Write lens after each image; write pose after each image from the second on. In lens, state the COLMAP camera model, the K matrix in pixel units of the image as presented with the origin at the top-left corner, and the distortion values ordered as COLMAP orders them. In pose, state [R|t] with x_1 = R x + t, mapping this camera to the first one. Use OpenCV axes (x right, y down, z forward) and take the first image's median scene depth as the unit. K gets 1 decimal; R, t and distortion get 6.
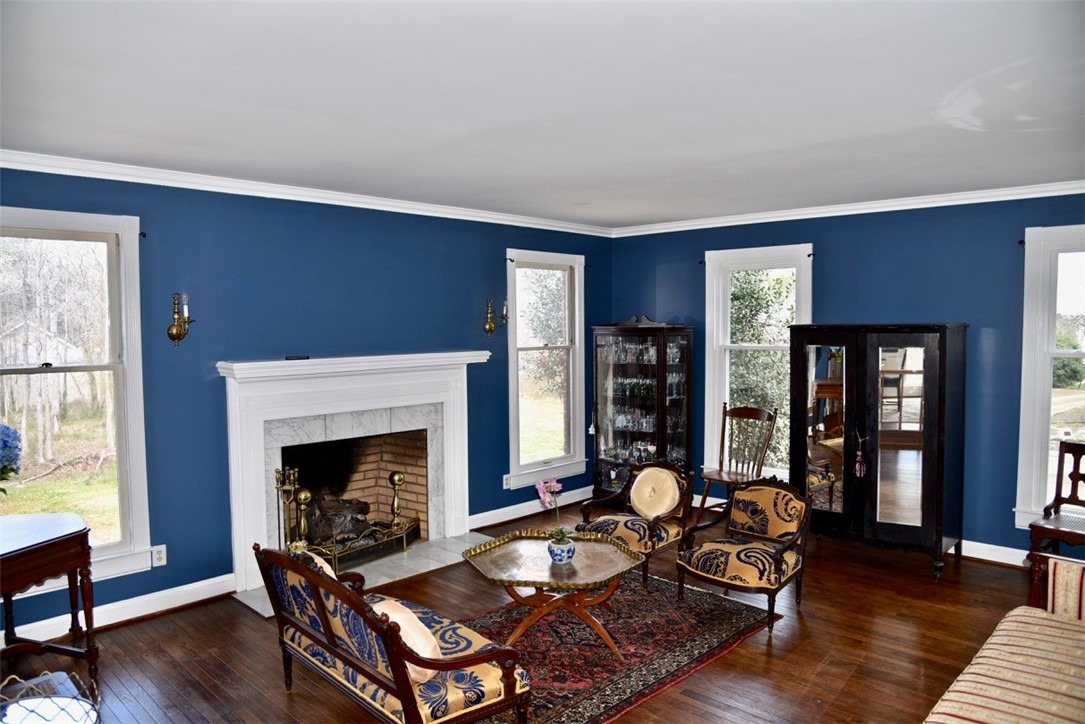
lens RADIAL K [[747.4, 0, 518.5], [0, 747.4, 365.0], [0, 0, 1]] dist [-0.122423, 0.072868]
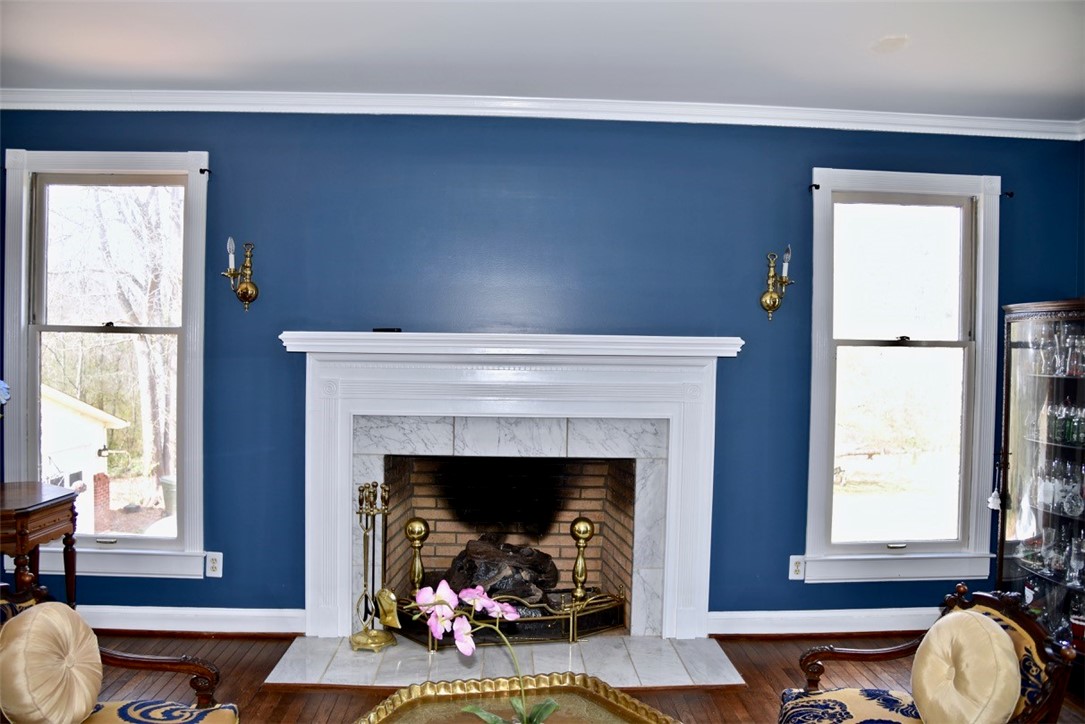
lens RADIAL K [[747.4, 0, 518.5], [0, 747.4, 365.0], [0, 0, 1]] dist [-0.122423, 0.072868]
pose [[0.727907, 0.035693, -0.684746, 0.232651], [-0.060892, 0.998064, -0.012705, 0.020844], [0.682966, 0.050944, 0.728671, 0.470985]]
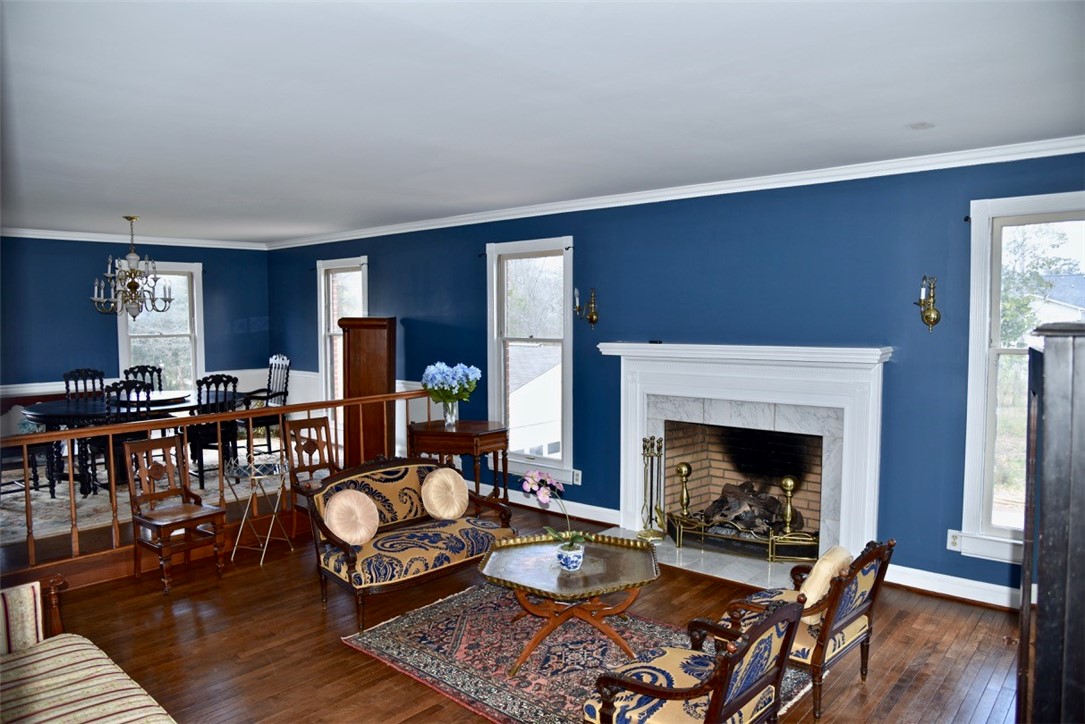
lens RADIAL K [[723.7, 0, 542.5], [0, 723.7, 362.0], [0, 0, 1]] dist [-0.120455, 0.068311]
pose [[0.066227, 0.069593, -0.995375, 0.655621], [-0.051446, 0.996476, 0.066247, -0.035809], [0.996477, 0.046821, 0.069574, 0.622656]]
